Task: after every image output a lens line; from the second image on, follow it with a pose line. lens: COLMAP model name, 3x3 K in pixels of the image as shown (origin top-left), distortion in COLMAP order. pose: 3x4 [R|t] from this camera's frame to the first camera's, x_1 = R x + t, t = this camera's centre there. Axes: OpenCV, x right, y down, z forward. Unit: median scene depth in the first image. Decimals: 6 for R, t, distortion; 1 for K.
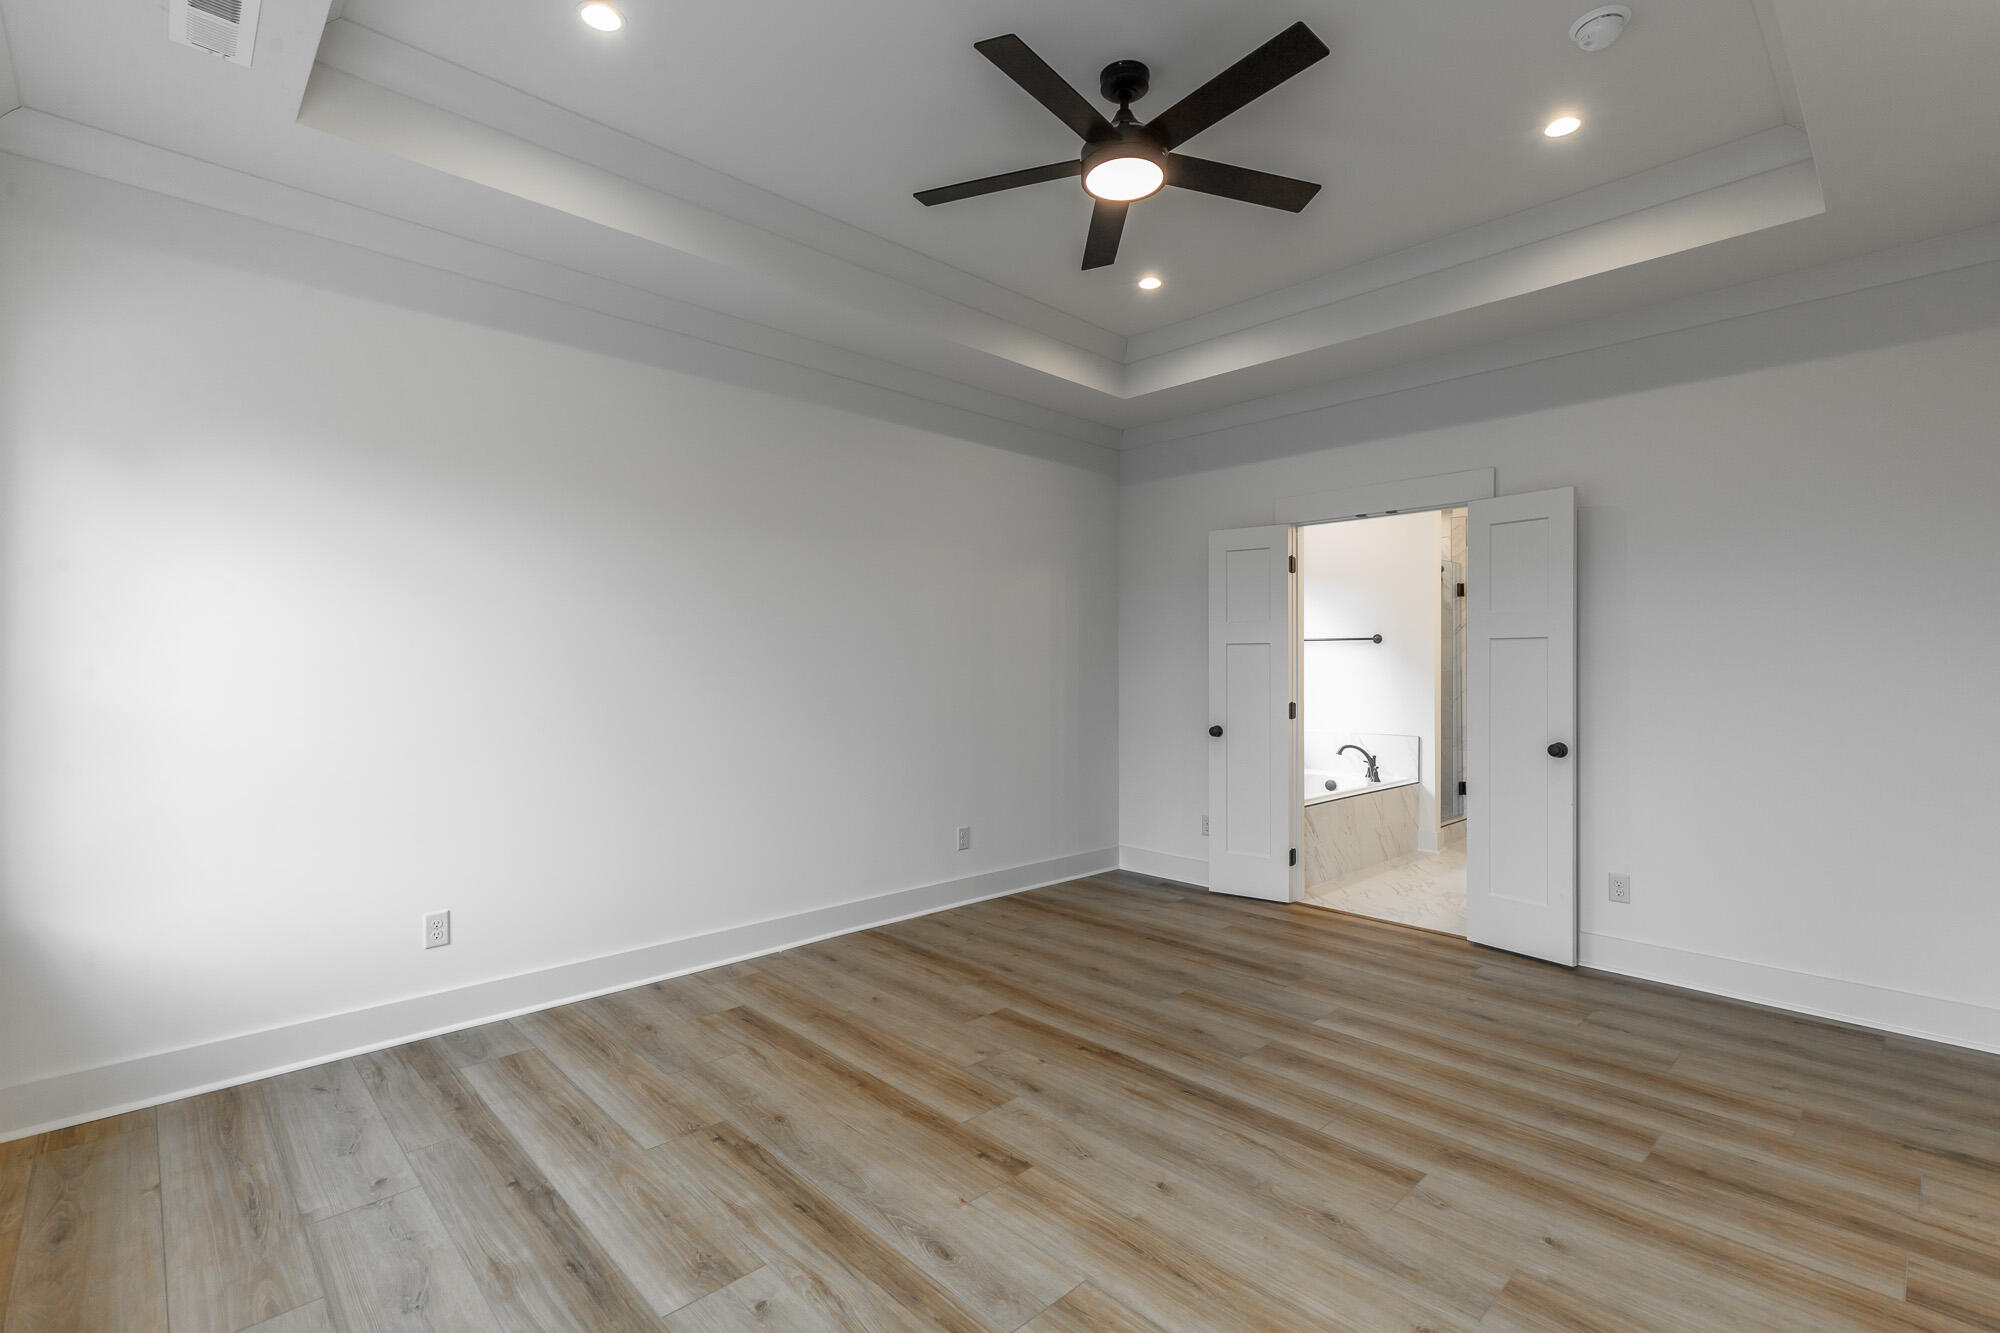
lens RADIAL K [[908.9, 0, 995.5], [0, 908.9, 674.0], [0, 0, 1]] dist [0.004506, -0.000371]
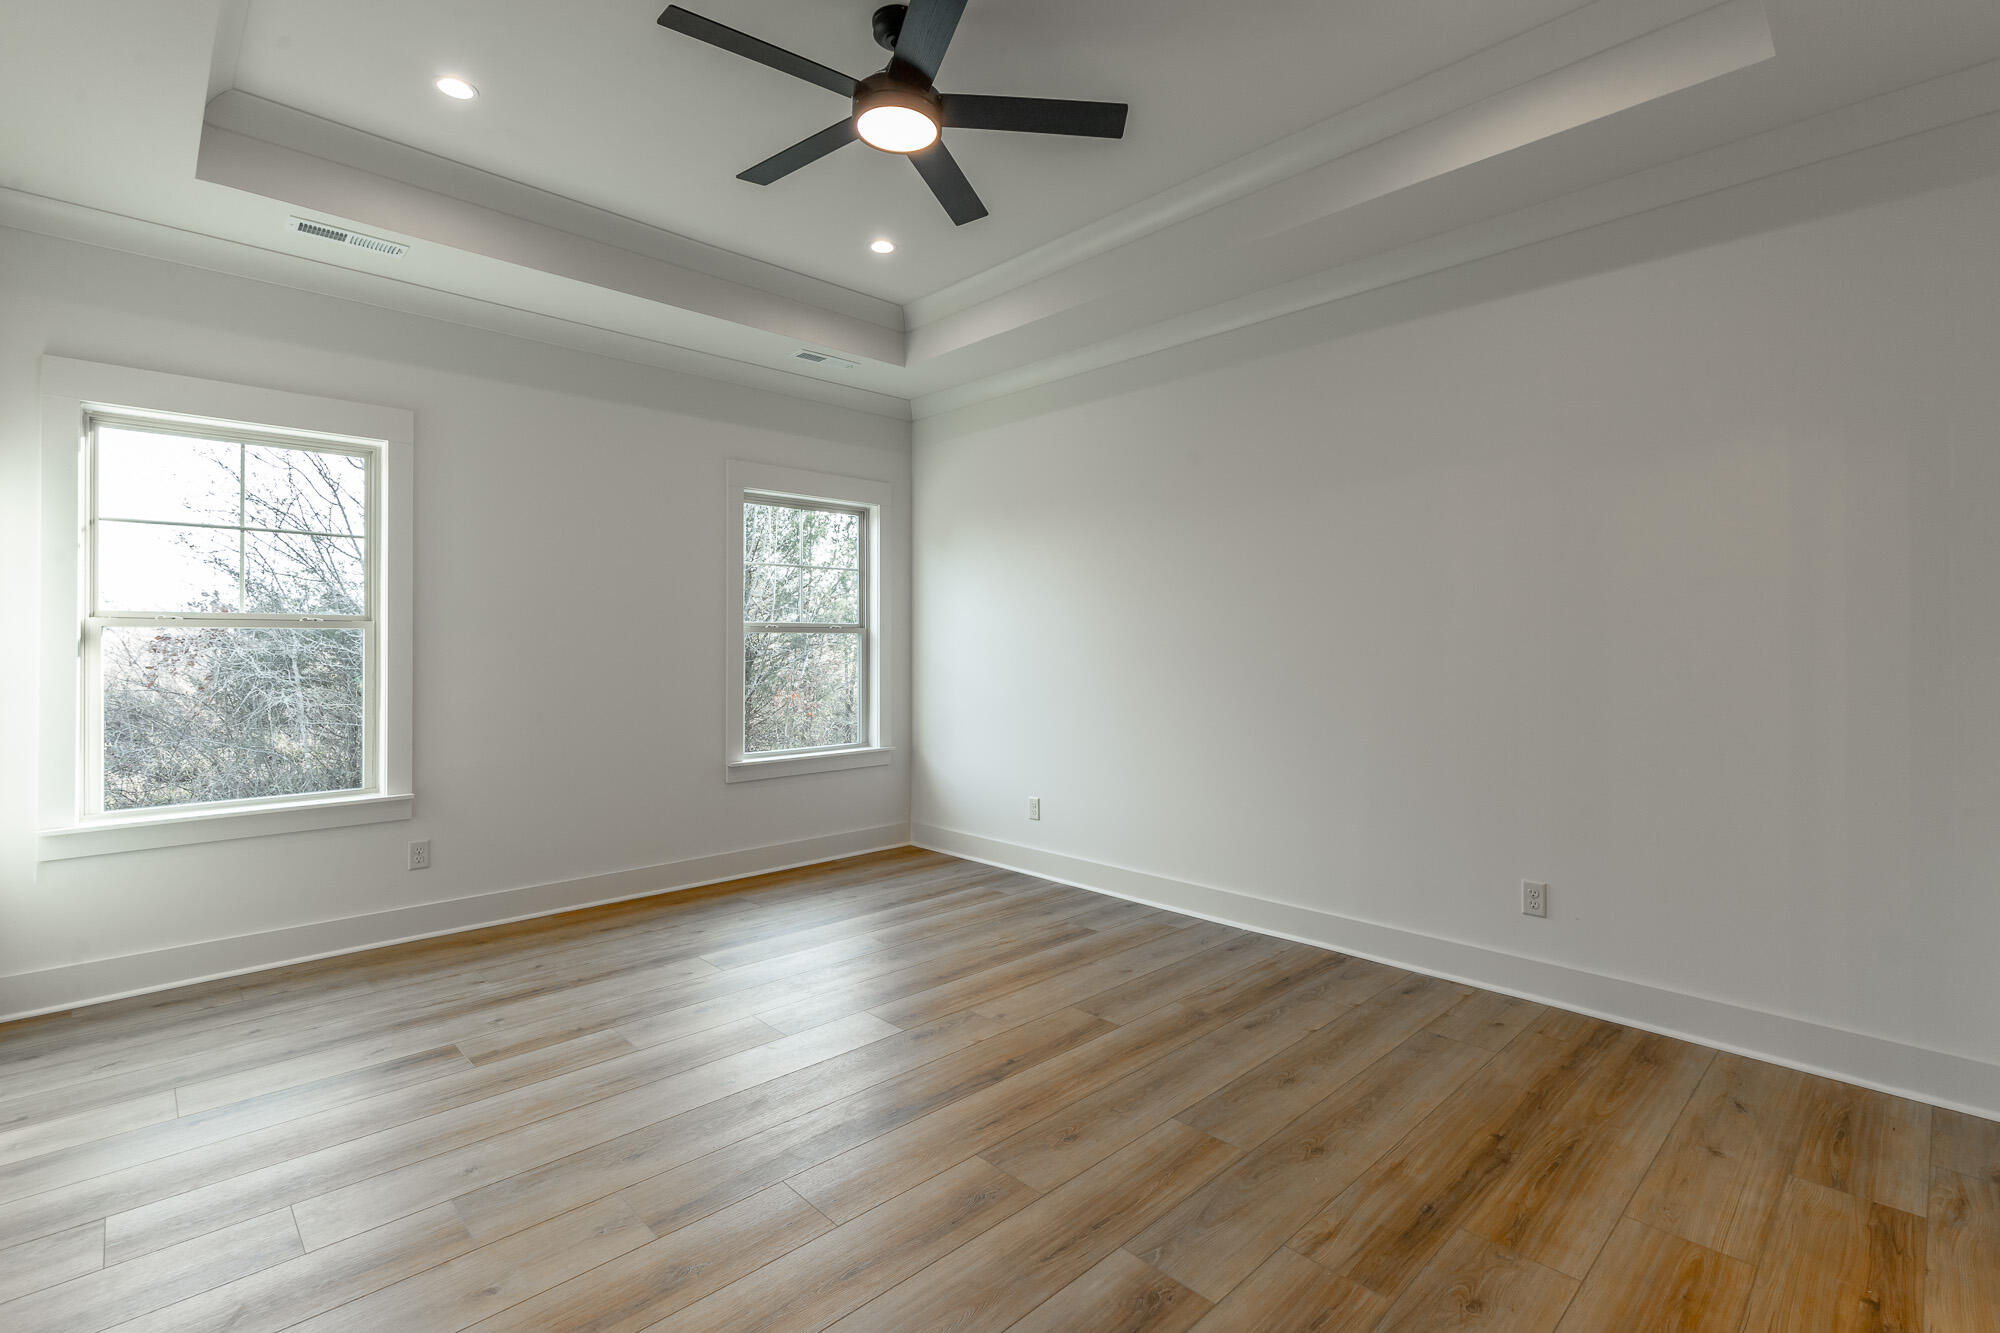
lens RADIAL K [[904.7, 0, 1023.8], [0, 904.7, 660.1], [0, 0, 1]] dist [0.002822, -0.000157]
pose [[0.023738, 0.013074, -0.999633, 0.926535], [-0.011787, 0.999849, 0.012797, 0.004614], [0.999649, 0.011479, 0.023889, 0.930810]]
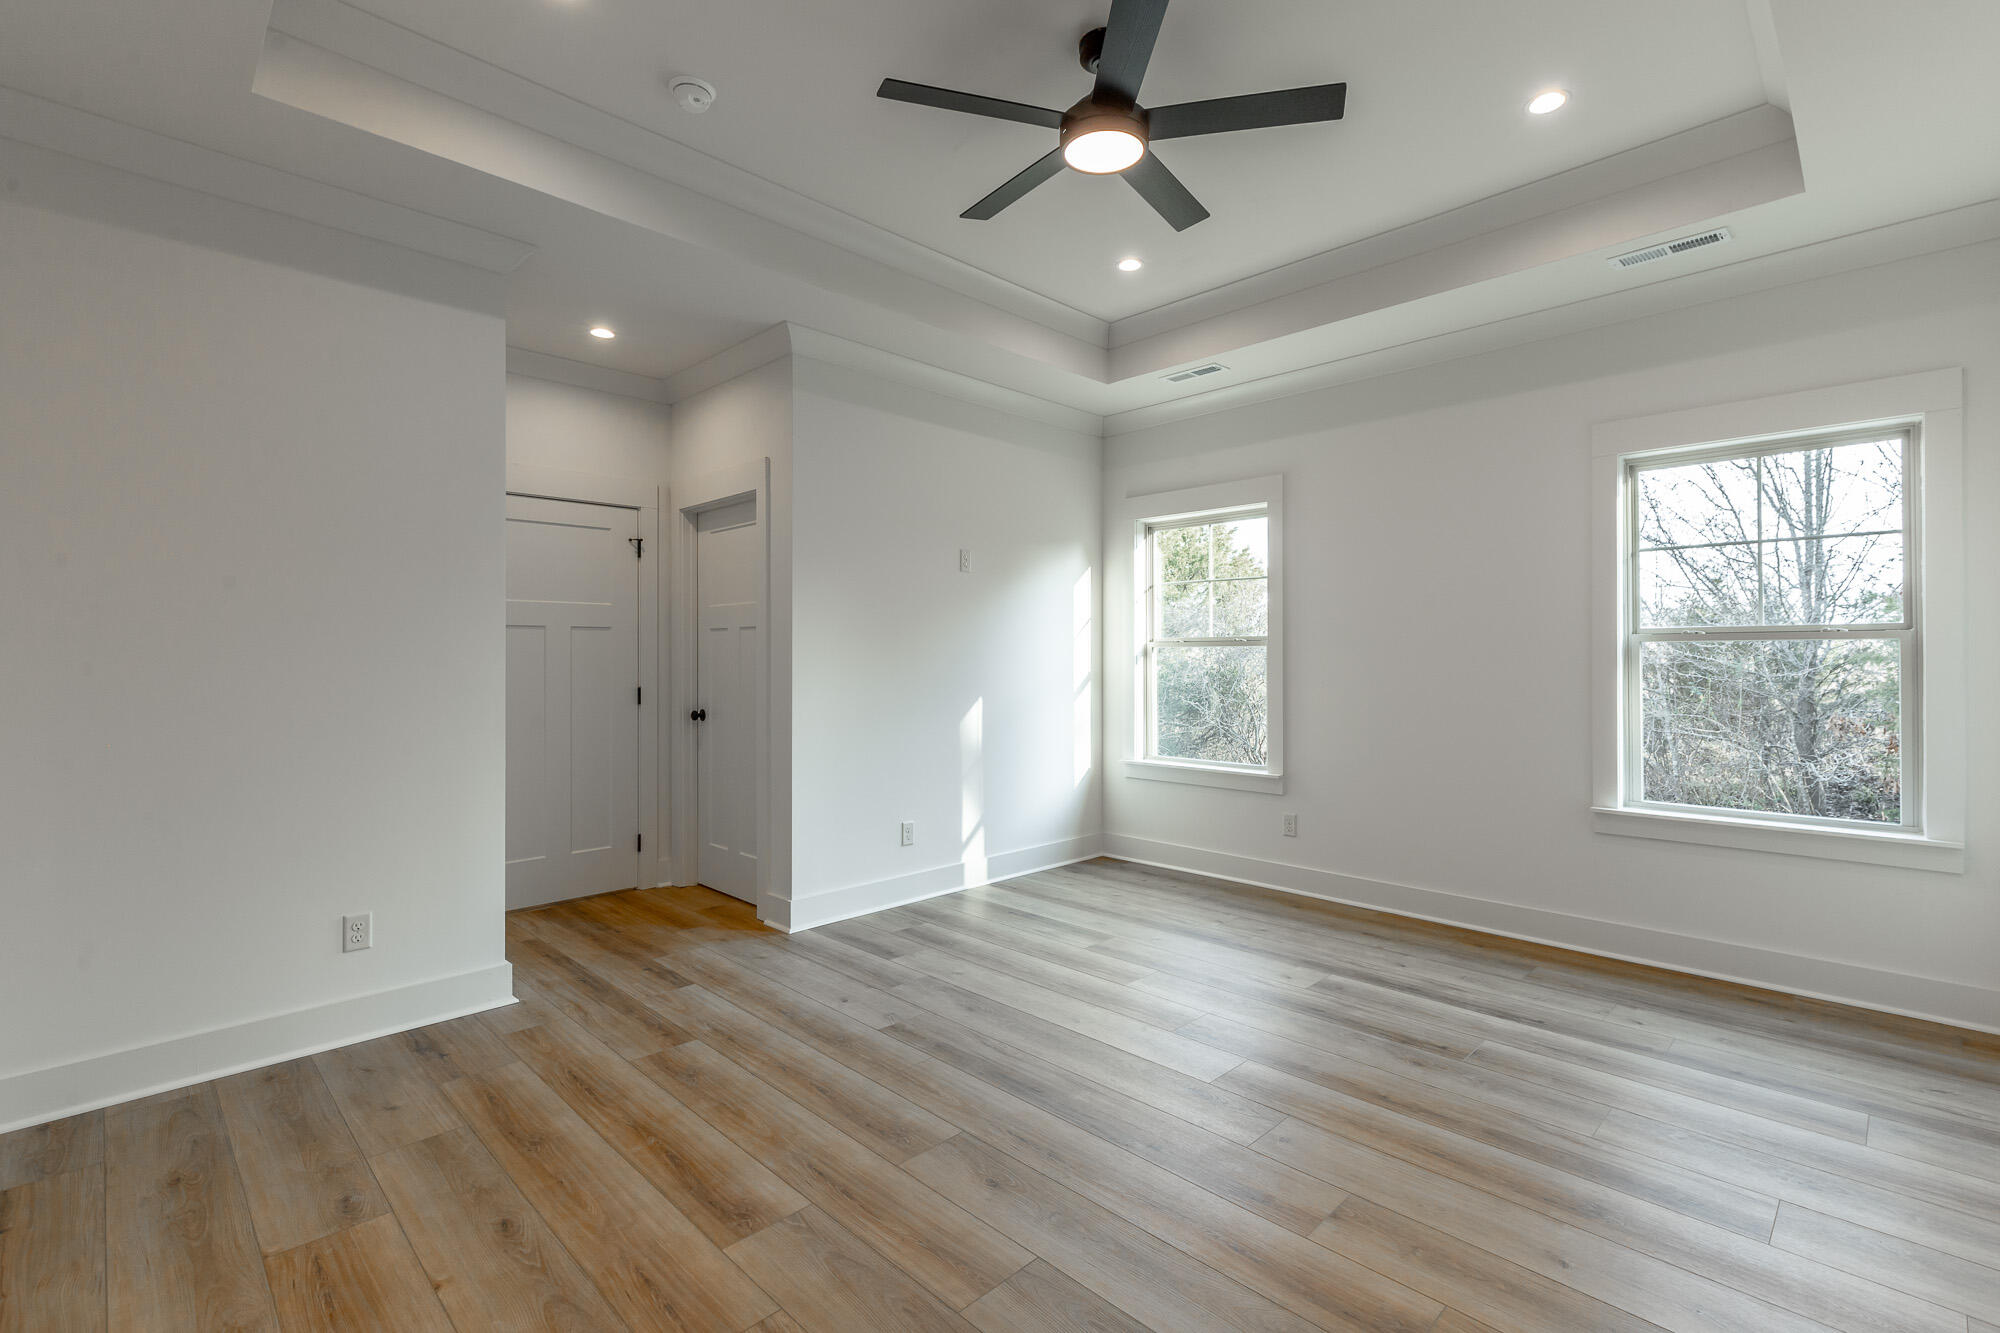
lens RADIAL K [[908.9, 0, 995.5], [0, 908.9, 674.0], [0, 0, 1]] dist [0.004506, -0.000371]
pose [[-0.999817, -0.001195, -0.019114, 0.232954], [-0.001760, 0.999562, 0.029556, -0.008764], [0.019070, 0.029584, -0.999380, 1.653791]]
